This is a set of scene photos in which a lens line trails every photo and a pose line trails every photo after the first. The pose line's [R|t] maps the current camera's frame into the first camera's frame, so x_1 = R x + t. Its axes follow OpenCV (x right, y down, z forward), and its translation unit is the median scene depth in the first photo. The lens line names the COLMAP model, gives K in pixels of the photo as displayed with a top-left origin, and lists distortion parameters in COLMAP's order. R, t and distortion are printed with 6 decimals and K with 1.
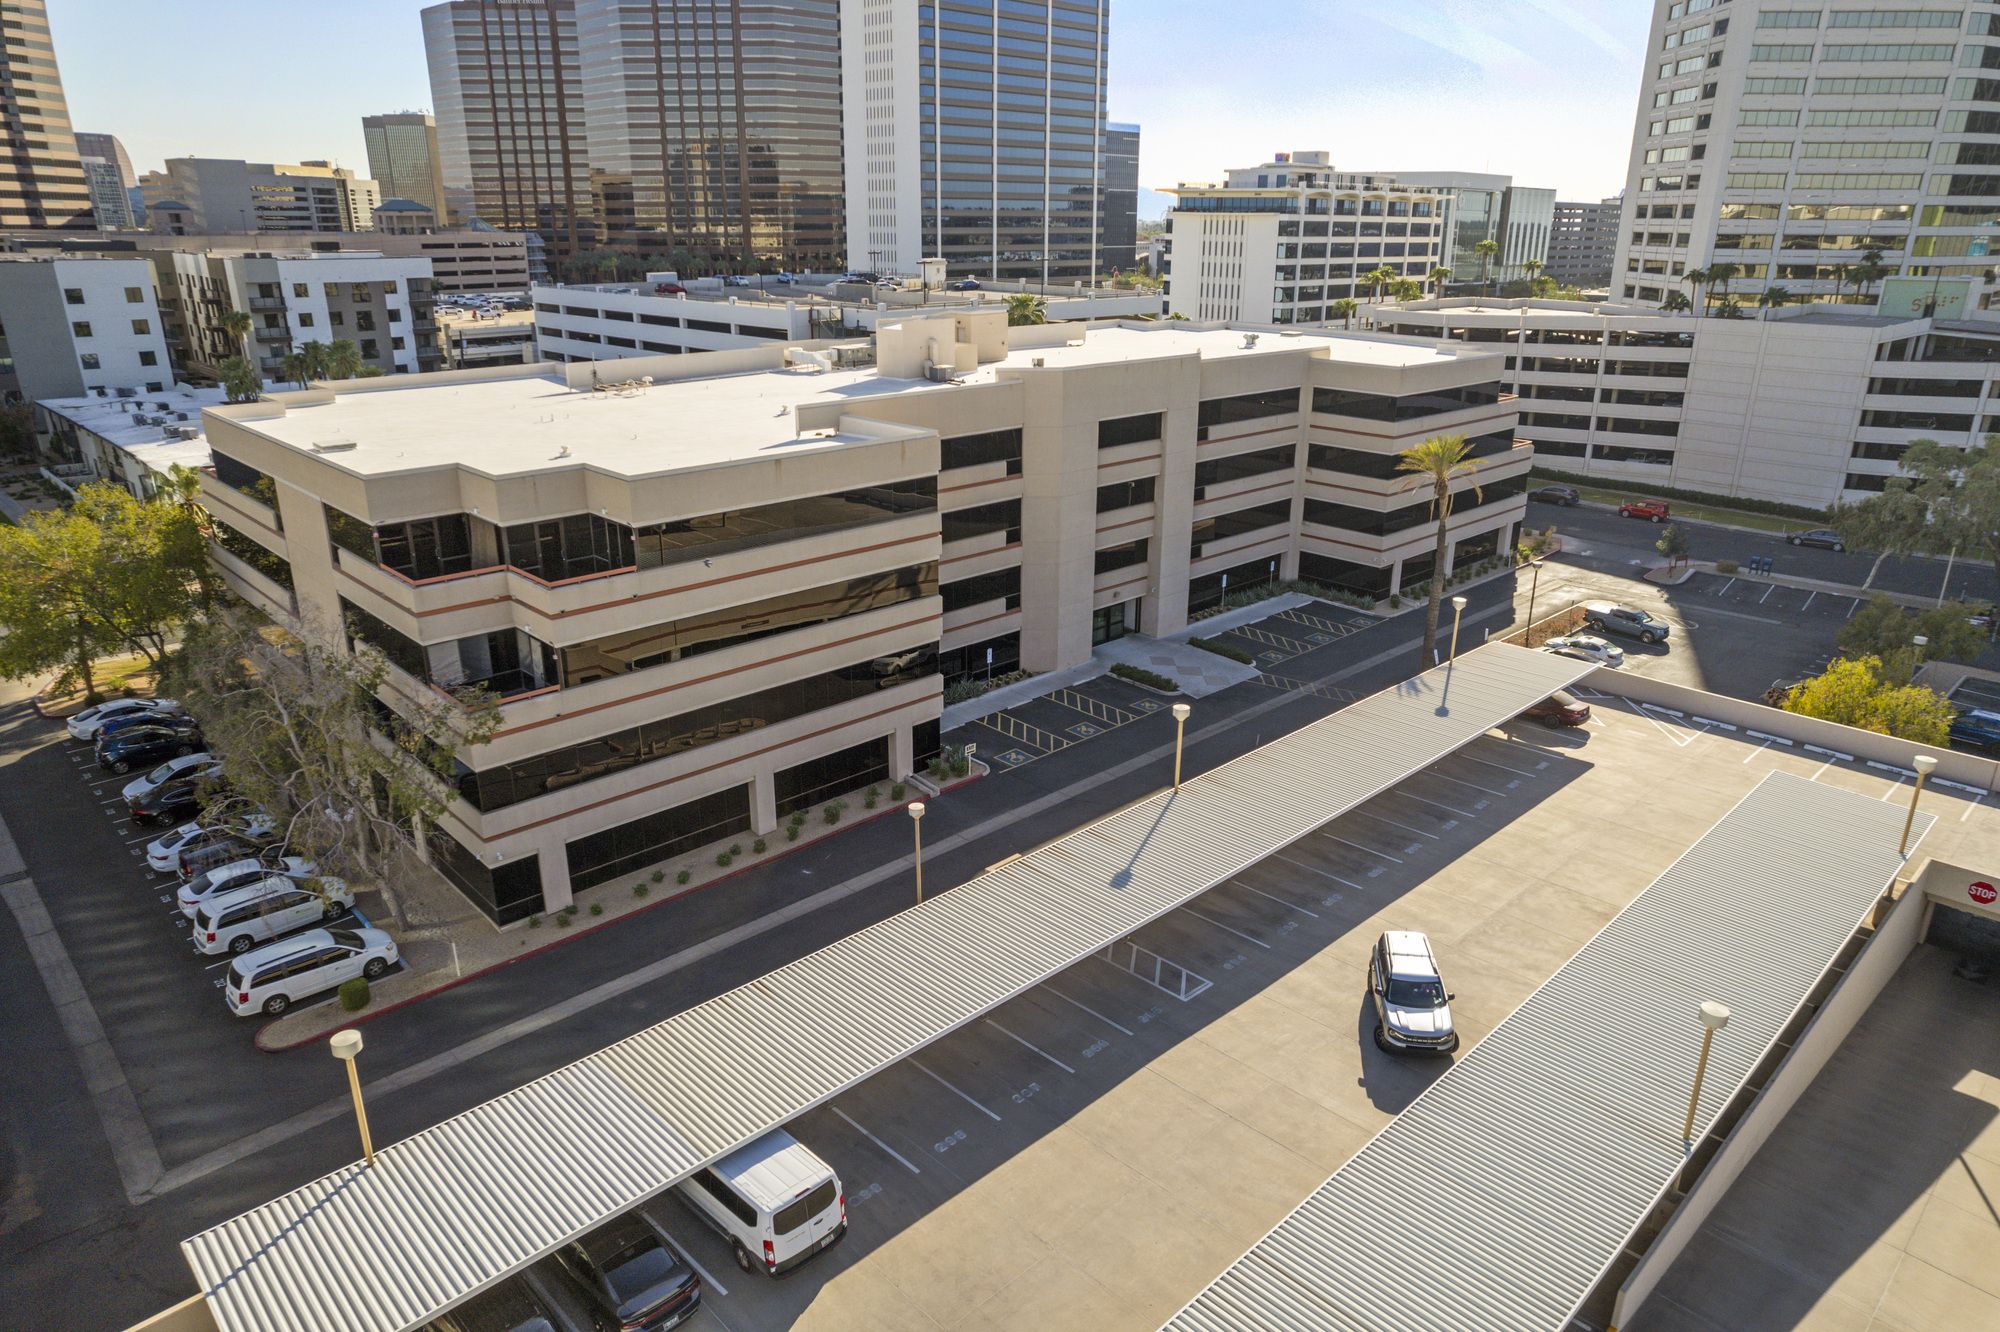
lens RADIAL K [[1271.0, 0, 1000.0], [0, 1271.0, 666.0], [0, 0, 1]] dist [-0.002826, 0.000213]
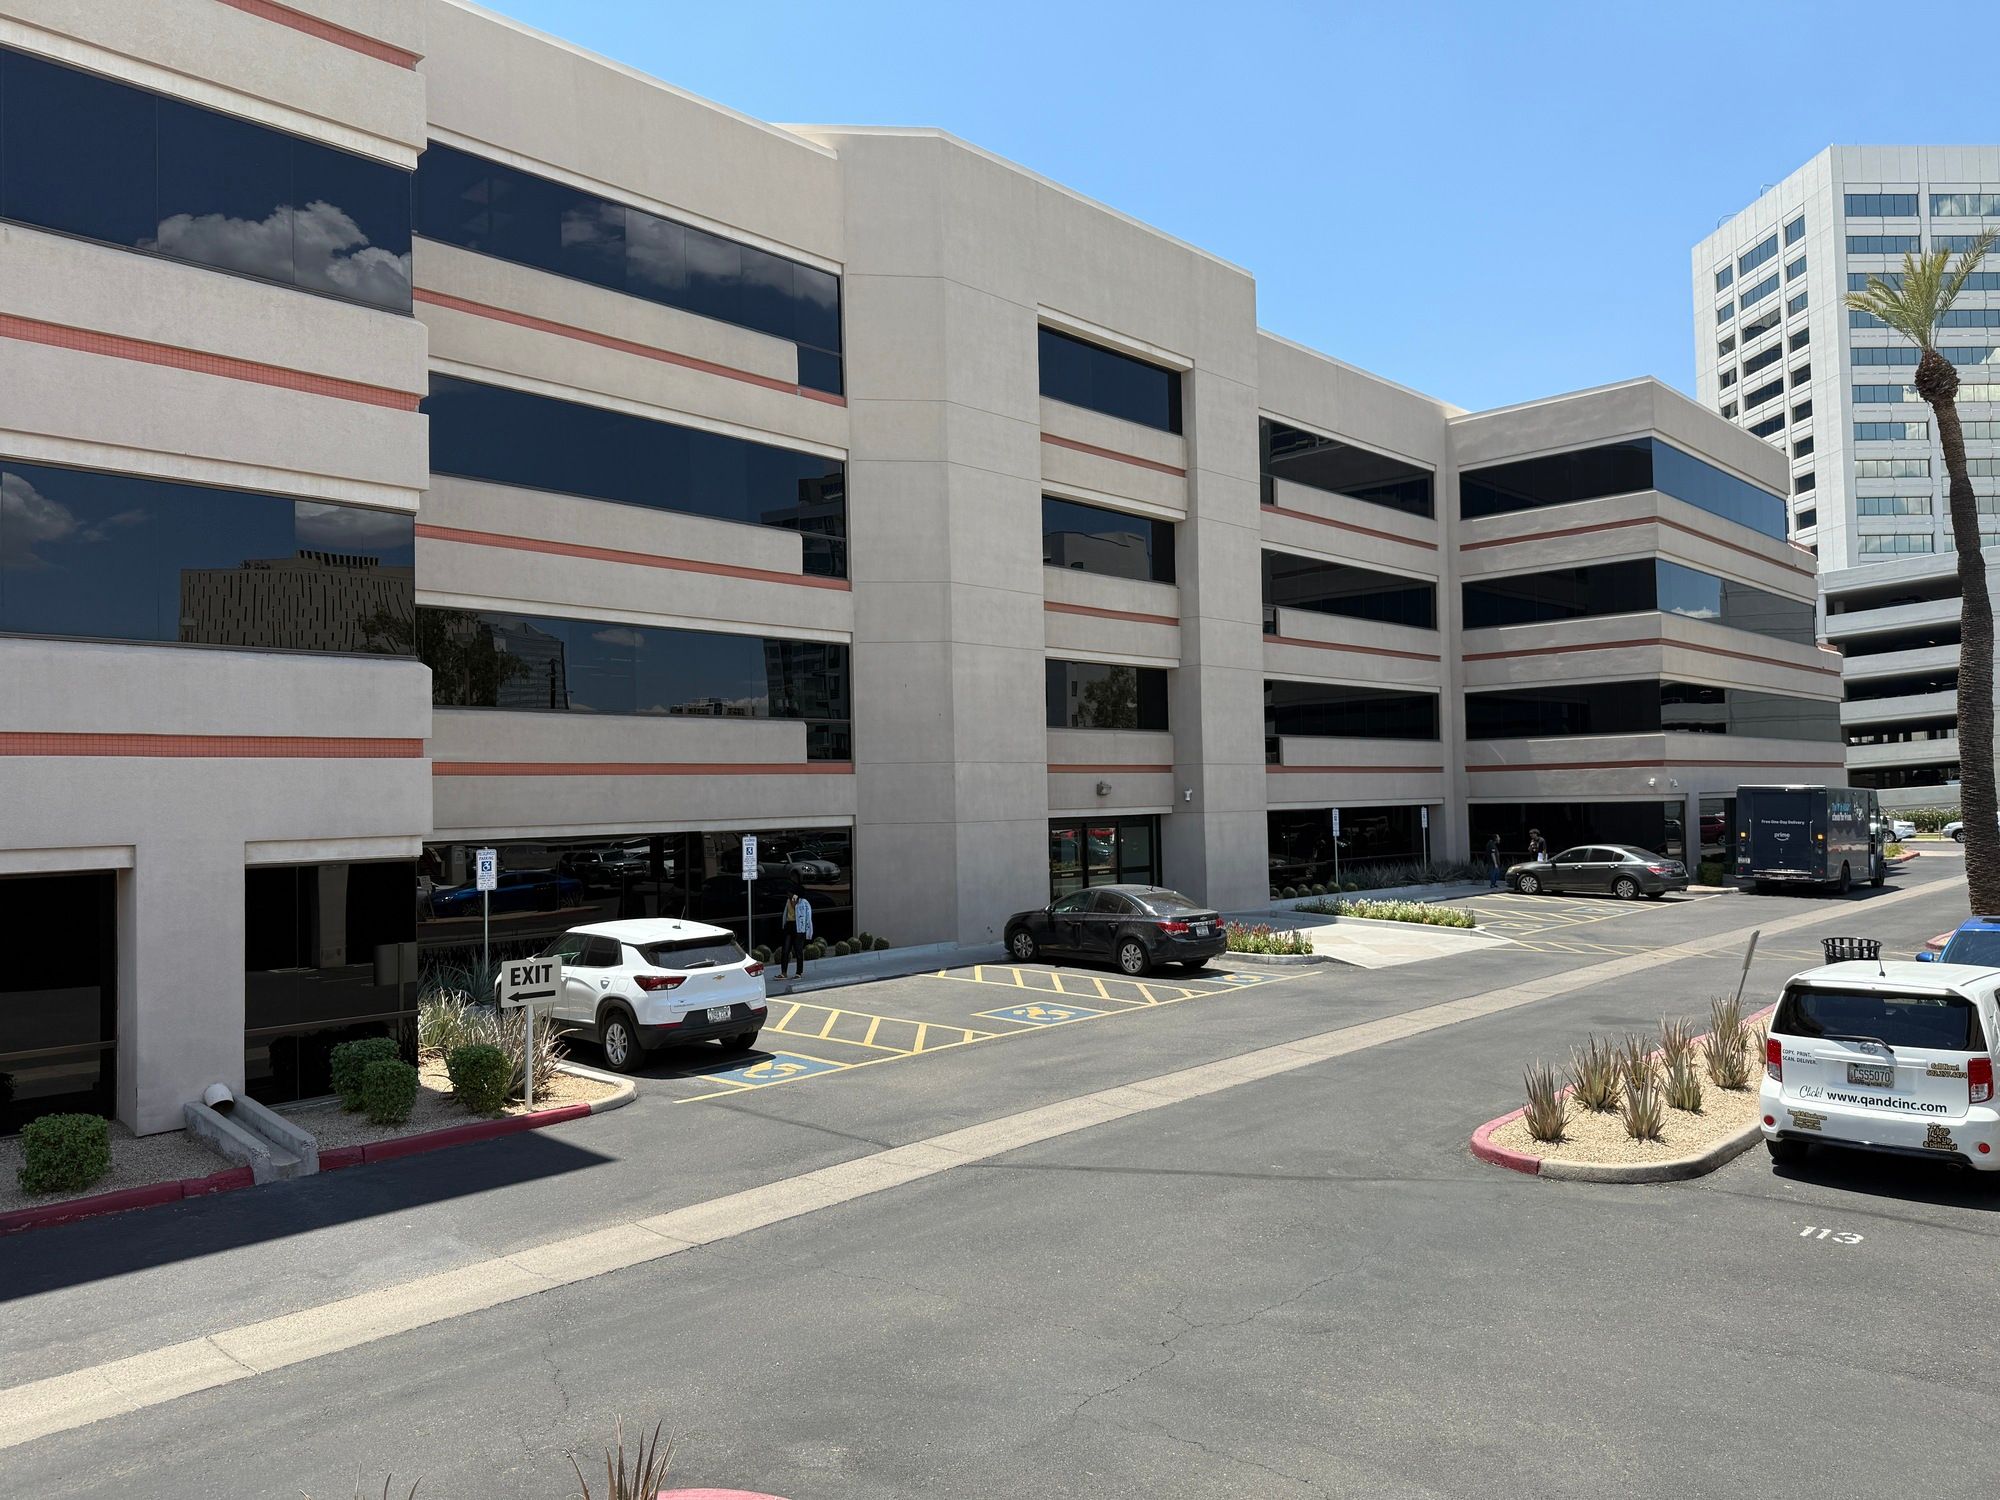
lens RADIAL K [[1422.8, 0, 1000.0], [0, 1422.8, 750.0], [0, 0, 1]] dist [0.001089, -0.000375]
pose [[0.998745, -0.025393, 0.043160, 0.038068], [0.039369, 0.930803, -0.363394, 0.092298], [-0.030945, 0.364638, 0.930635, 0.567762]]
